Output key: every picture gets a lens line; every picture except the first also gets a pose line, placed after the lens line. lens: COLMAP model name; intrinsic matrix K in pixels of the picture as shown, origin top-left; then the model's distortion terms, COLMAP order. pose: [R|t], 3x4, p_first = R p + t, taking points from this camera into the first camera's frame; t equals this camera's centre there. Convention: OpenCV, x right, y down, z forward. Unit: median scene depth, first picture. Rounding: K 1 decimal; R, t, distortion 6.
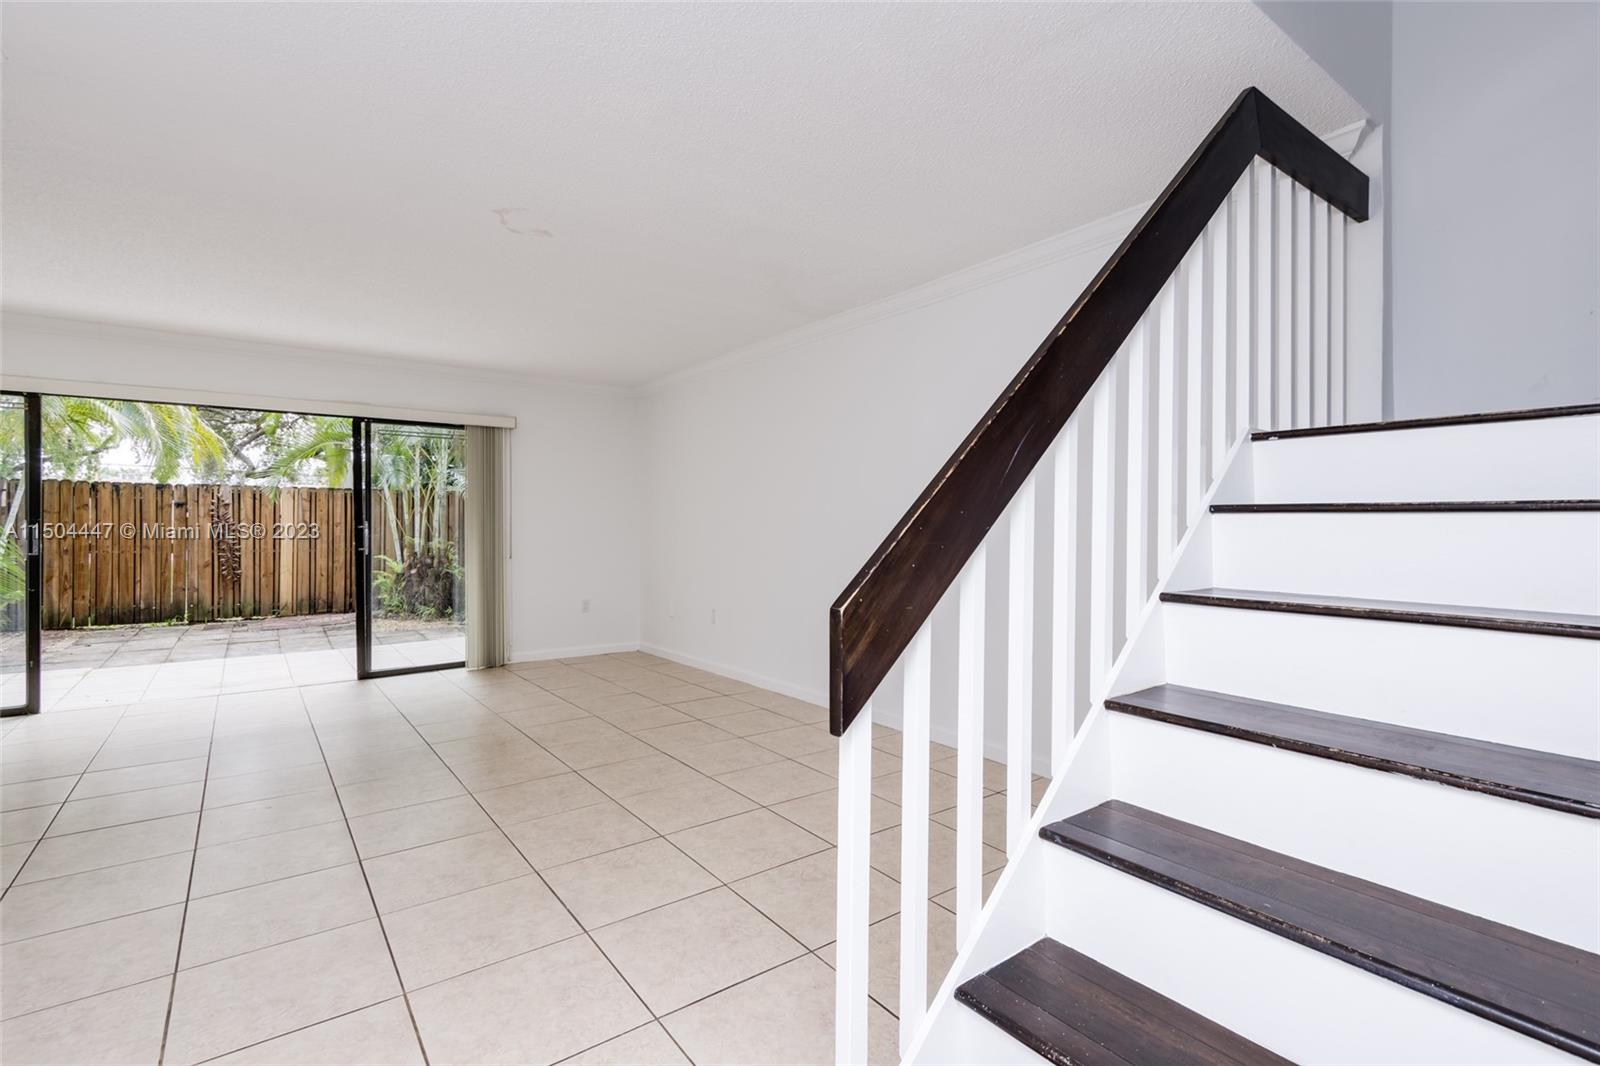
lens RADIAL K [[753.4, 0, 822.3], [0, 753.4, 526.6], [0, 0, 1]] dist [-0.000313, -0.000539]
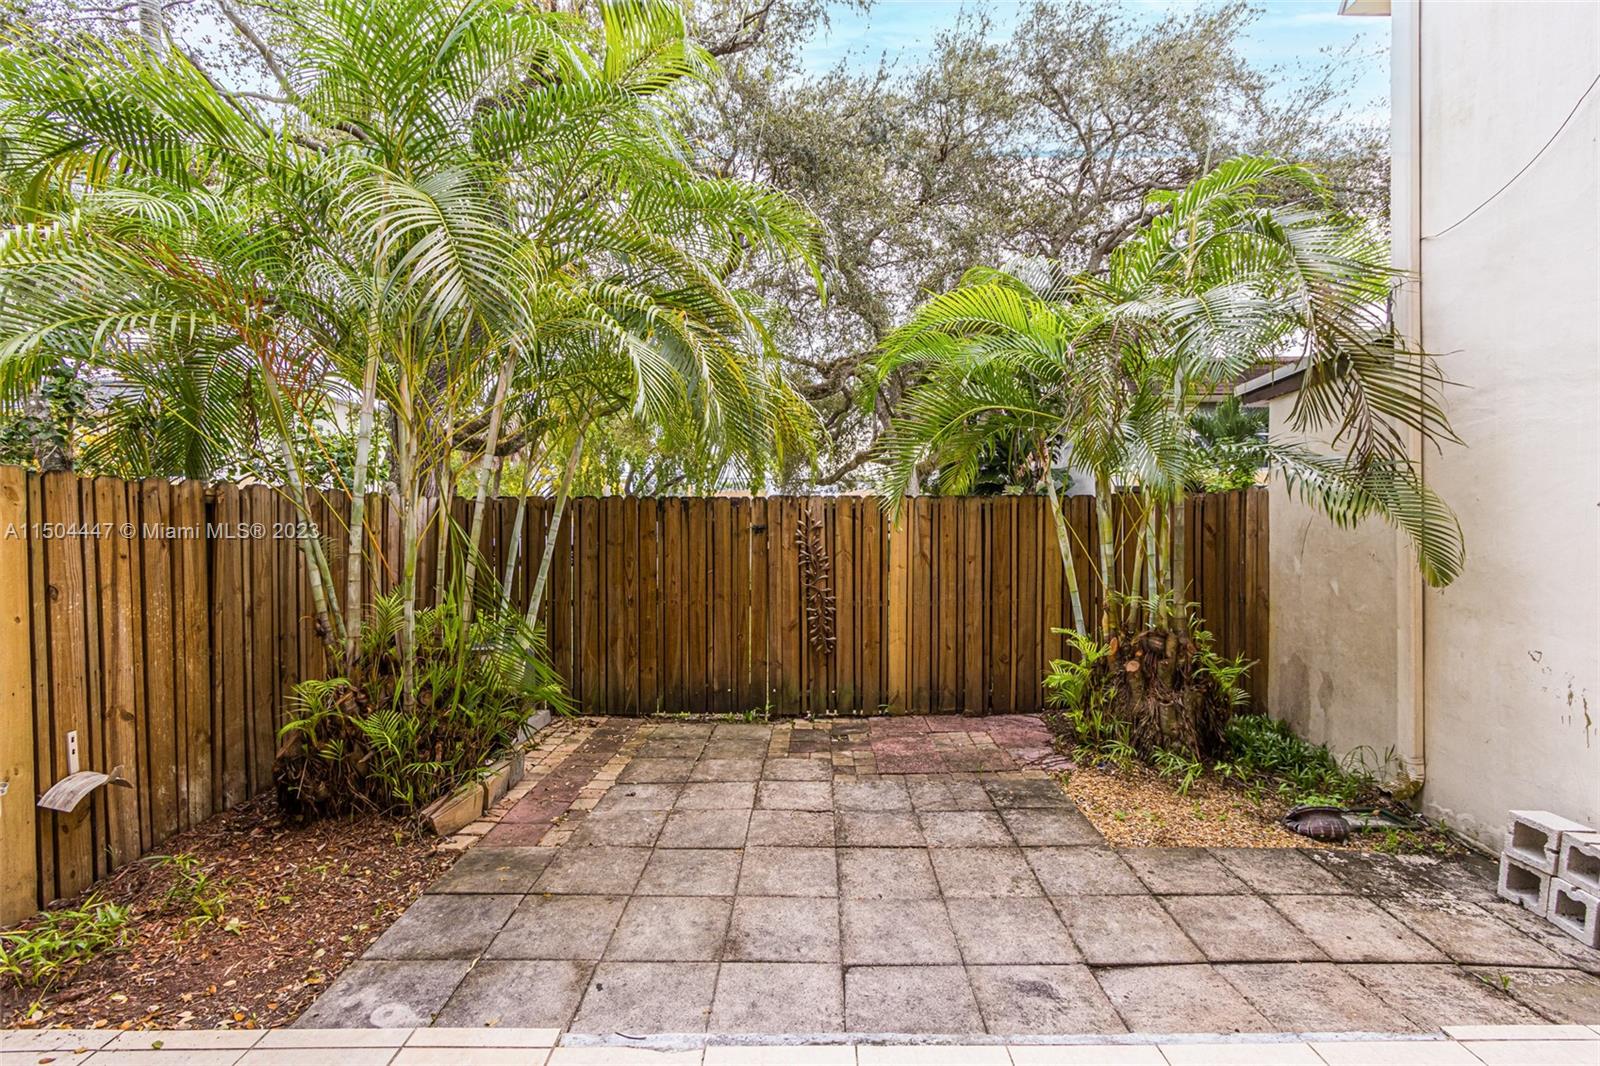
lens RADIAL K [[743.7, 0, 800.0], [0, 743.7, 533.0], [0, 0, 1]] dist [0.003213, 0.000728]
pose [[0.788660, 0.002195, -0.614826, -0.433389], [0.005812, 0.999922, 0.011026, -0.032097], [0.614802, -0.012269, 0.788586, 0.518447]]
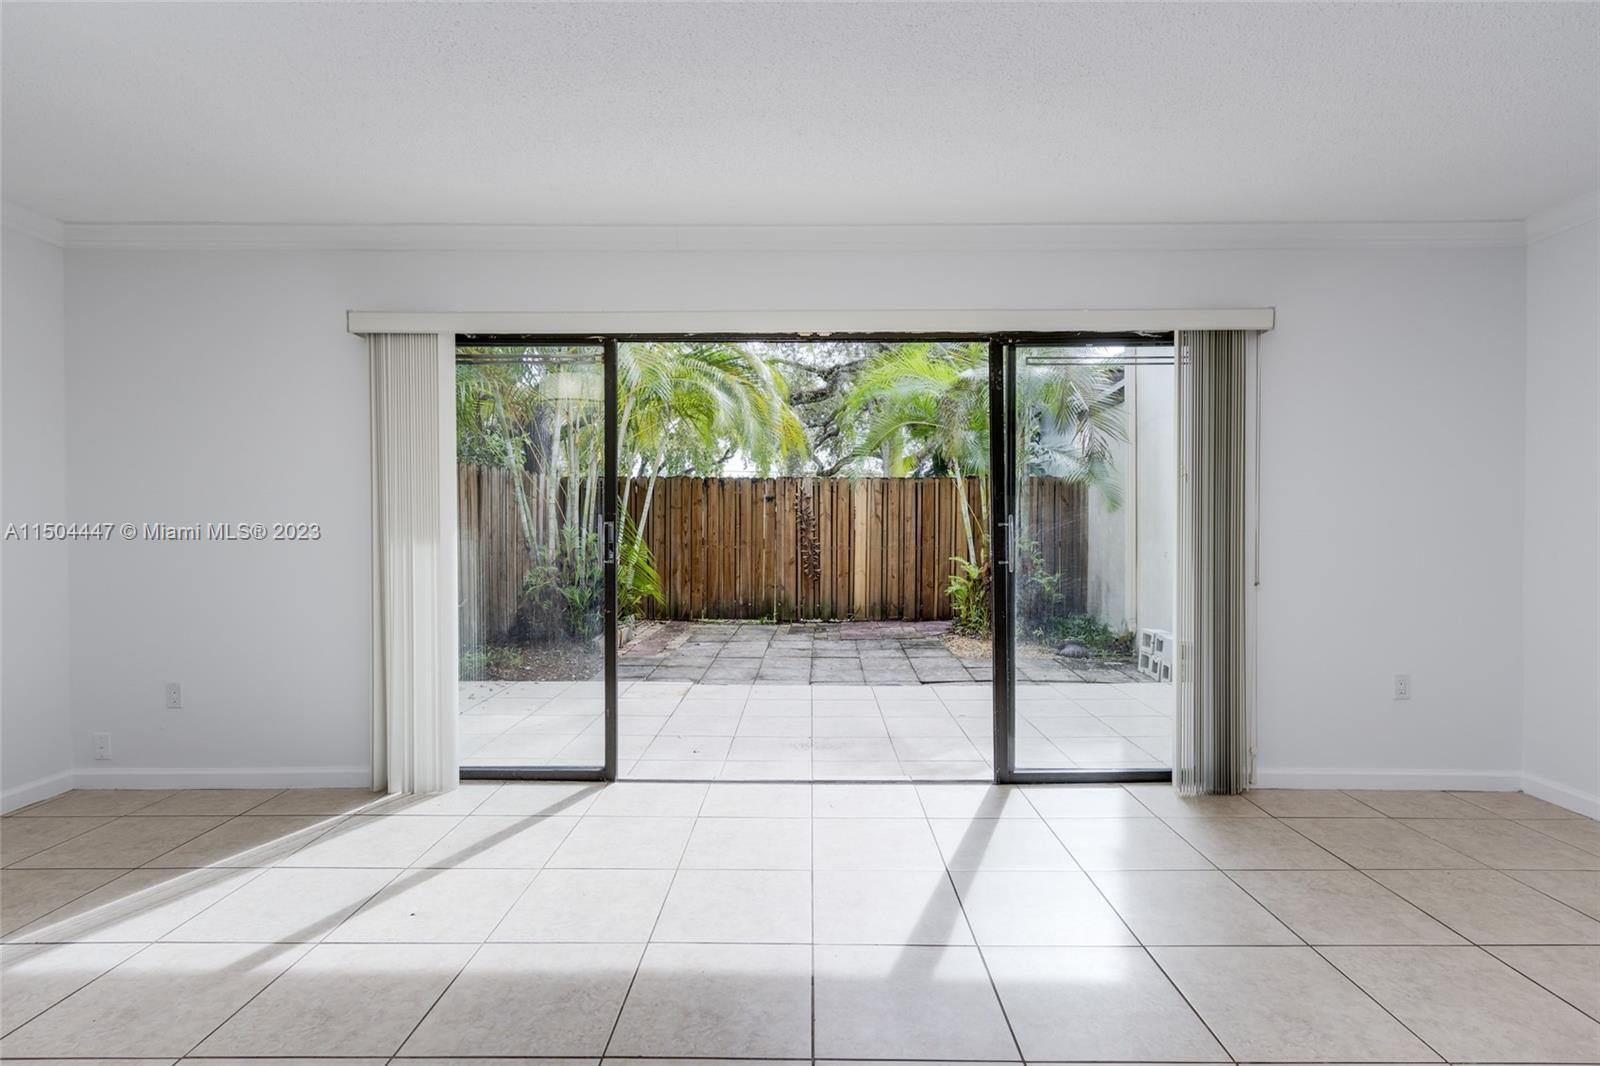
lens RADIAL K [[766.5, 0, 800.0], [0, 766.5, 533.0], [0, 0, 1]] dist [0.001492, 0.000352]
pose [[0.784317, 0.010612, -0.620270, -0.208811], [-0.000673, 0.999868, 0.016256, -0.001461], [0.620360, -0.012333, 0.784220, 0.247647]]
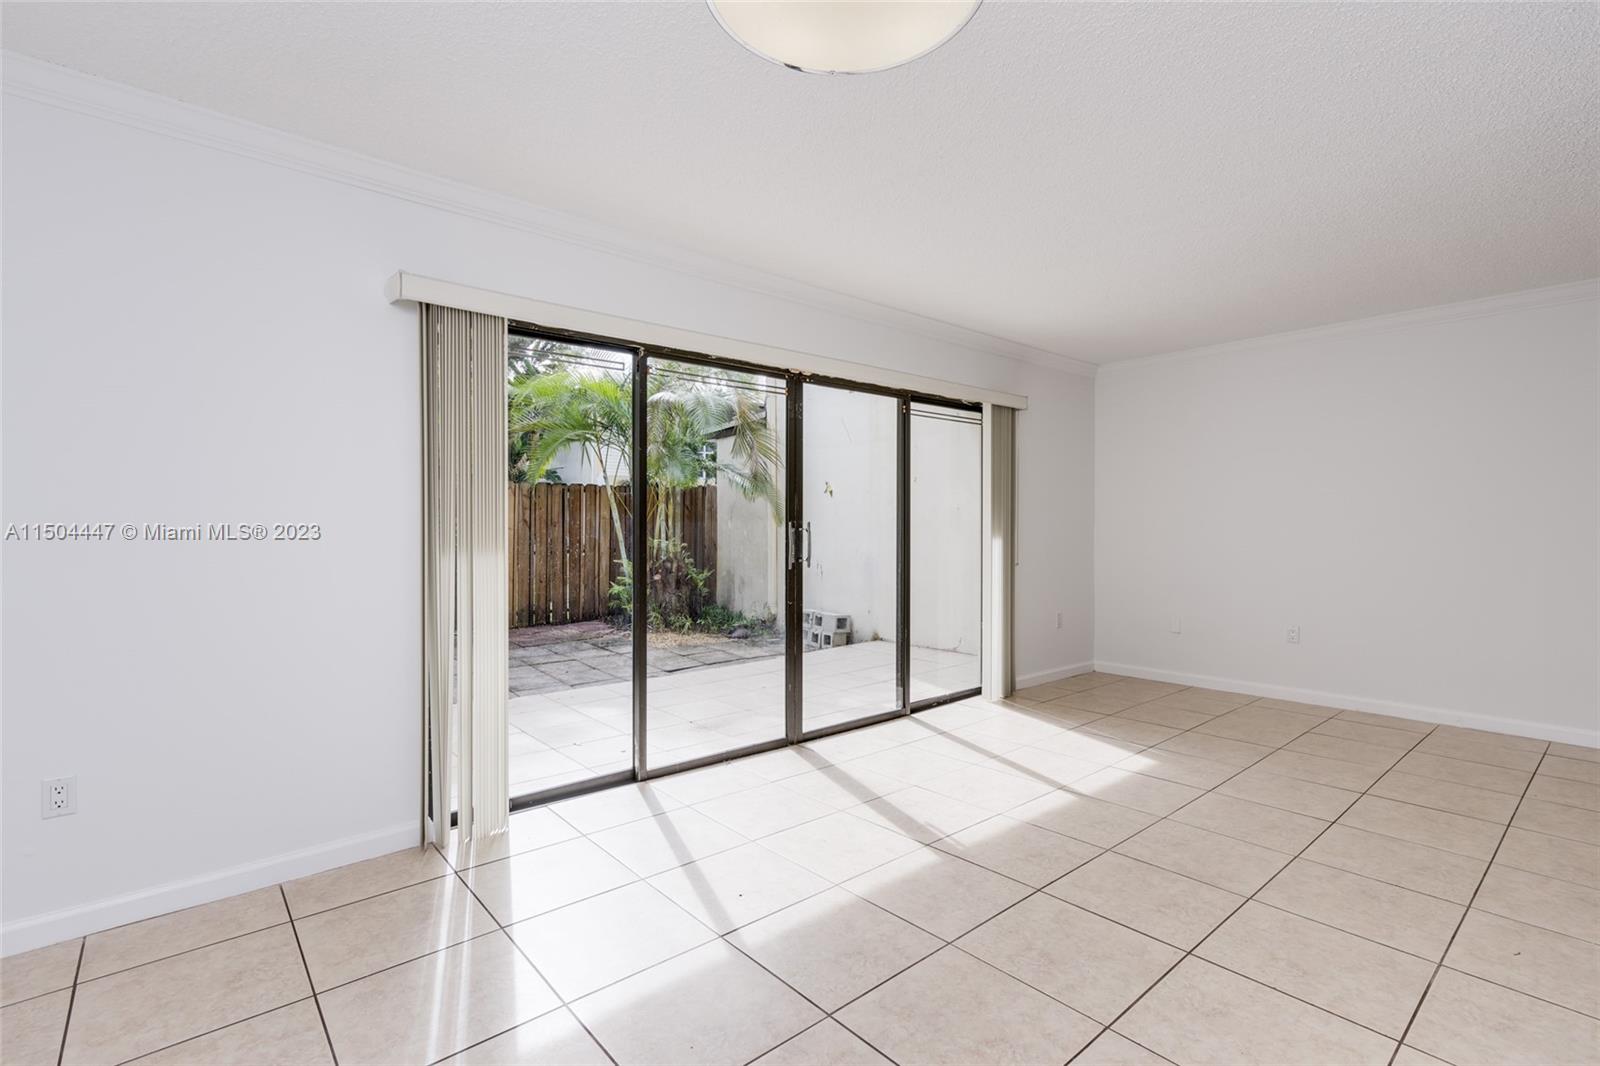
lens RADIAL K [[743.7, 0, 800.0], [0, 743.7, 533.0], [0, 0, 1]] dist [0.003213, 0.000728]
pose [[0.998783, 0.001027, 0.049310, -0.431875], [-0.001501, 0.999953, 0.009578, -0.001527], [-0.049298, -0.009640, 0.998738, 0.119682]]
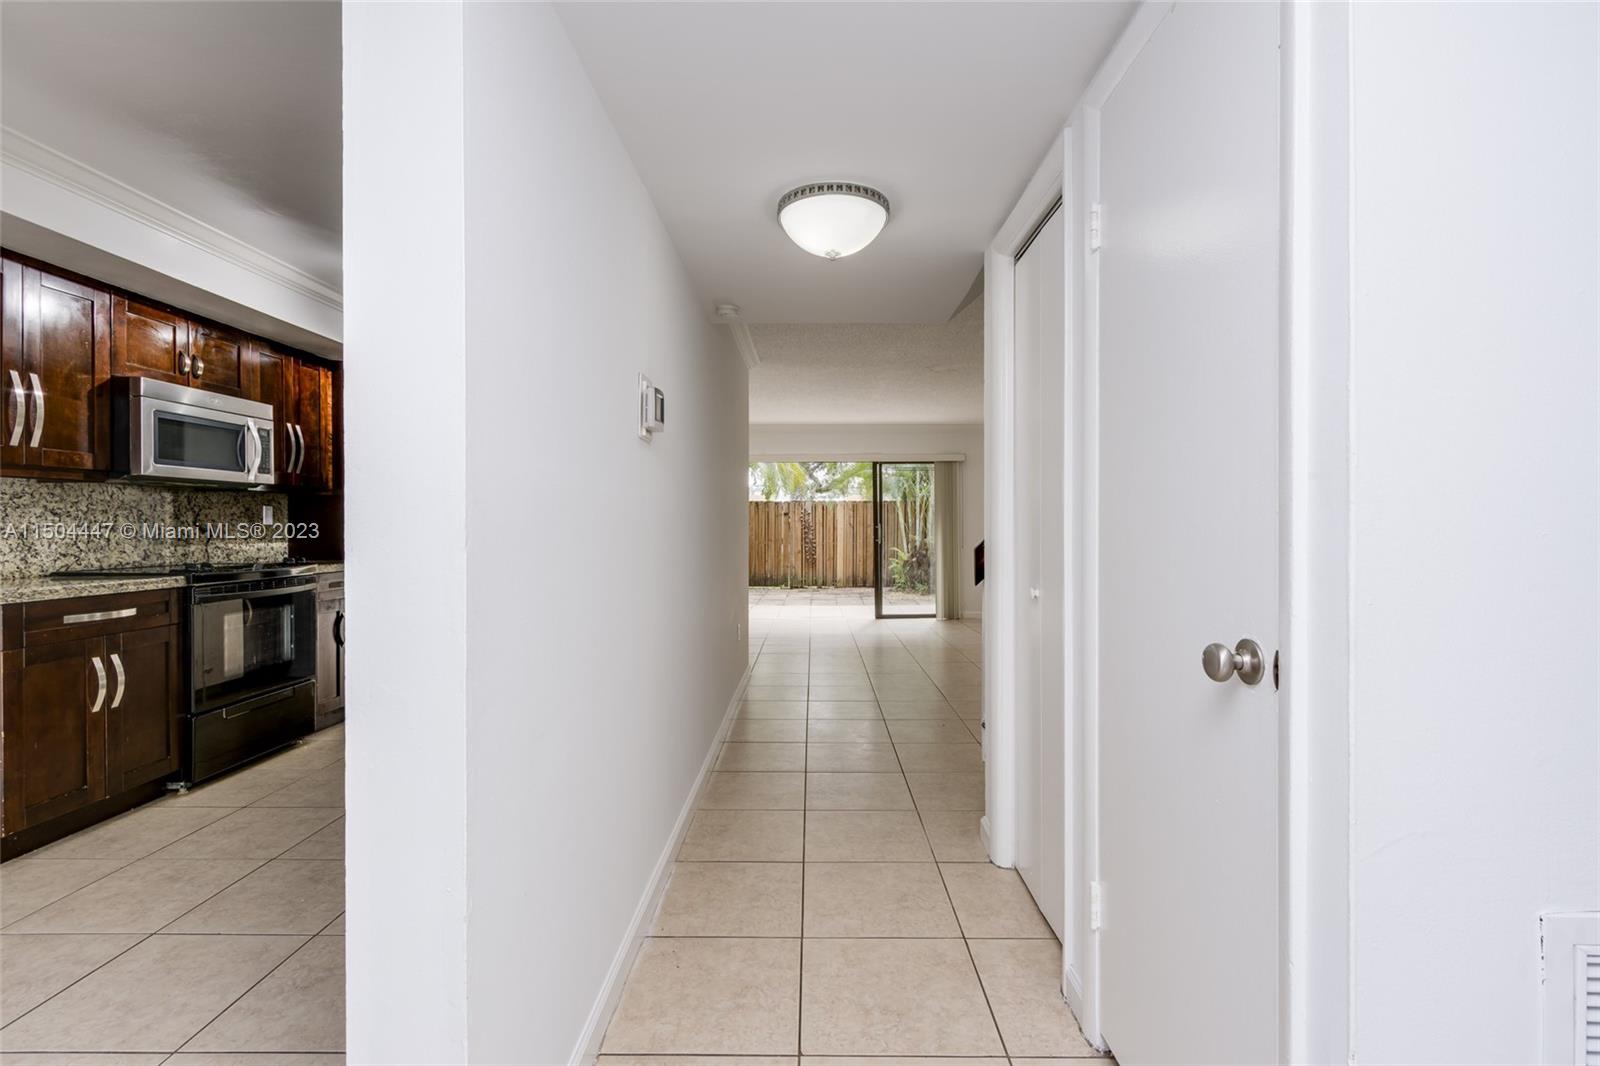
lens RADIAL K [[766.5, 0, 800.0], [0, 766.5, 533.0], [0, 0, 1]] dist [0.001492, 0.000352]
pose [[0.783465, 0.001521, -0.621434, 0.181885], [0.001670, 0.999988, 0.004553, 0.003702], [0.621434, -0.004605, 0.783453, -0.255973]]
